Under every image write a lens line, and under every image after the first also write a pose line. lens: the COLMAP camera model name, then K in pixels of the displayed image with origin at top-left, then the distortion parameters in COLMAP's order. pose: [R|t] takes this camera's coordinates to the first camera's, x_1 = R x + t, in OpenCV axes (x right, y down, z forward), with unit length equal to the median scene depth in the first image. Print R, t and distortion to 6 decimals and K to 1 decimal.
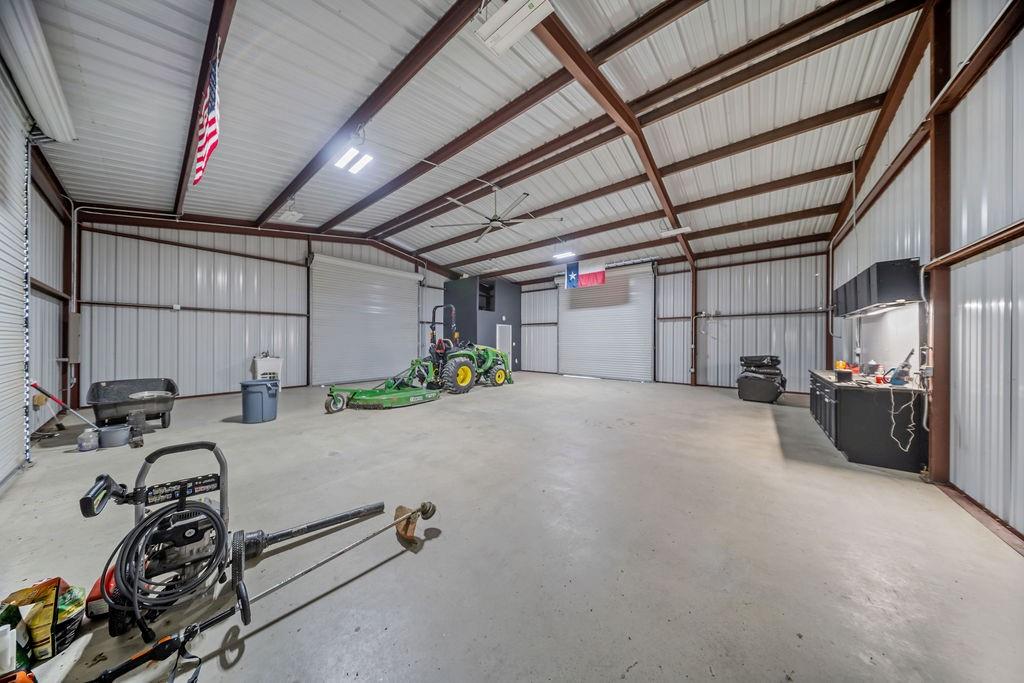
lens RADIAL K [[300.2, 0, 517.7], [0, 300.2, 342.2], [0, 0, 1]] dist [-0.004008, -0.000023]
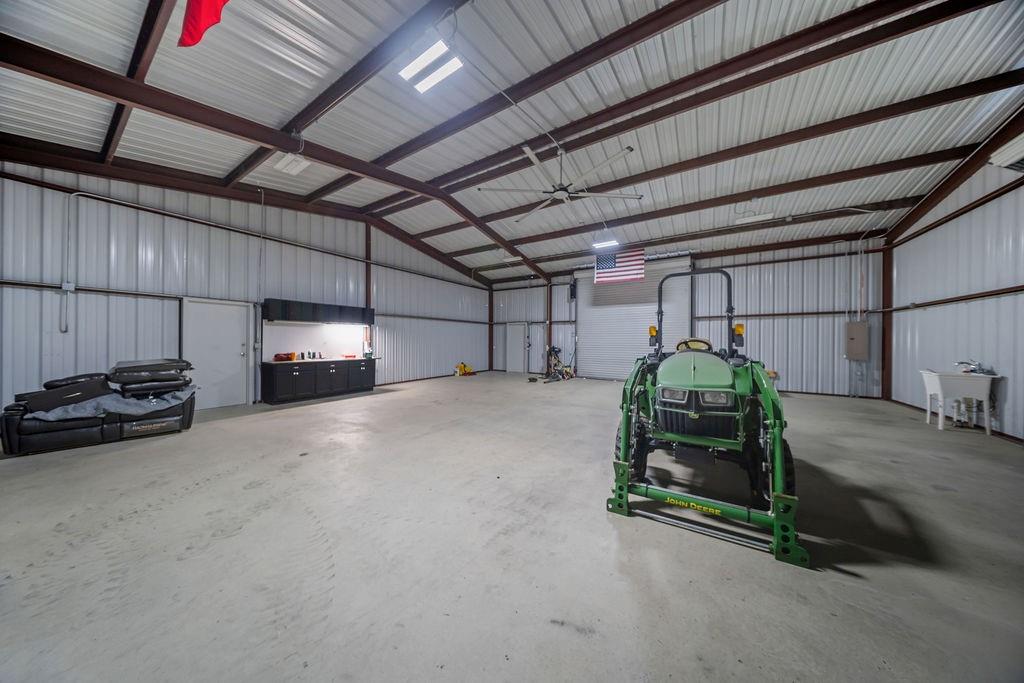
lens RADIAL K [[300.2, 0, 516.1], [0, 300.2, 334.8], [0, 0, 1]] dist [-0.004008, -0.000023]
pose [[0.993059, 0.009760, 0.117208, -0.191568], [-0.006796, 0.999647, -0.025666, 0.003899], [-0.117417, 0.024691, 0.992776, 0.146399]]
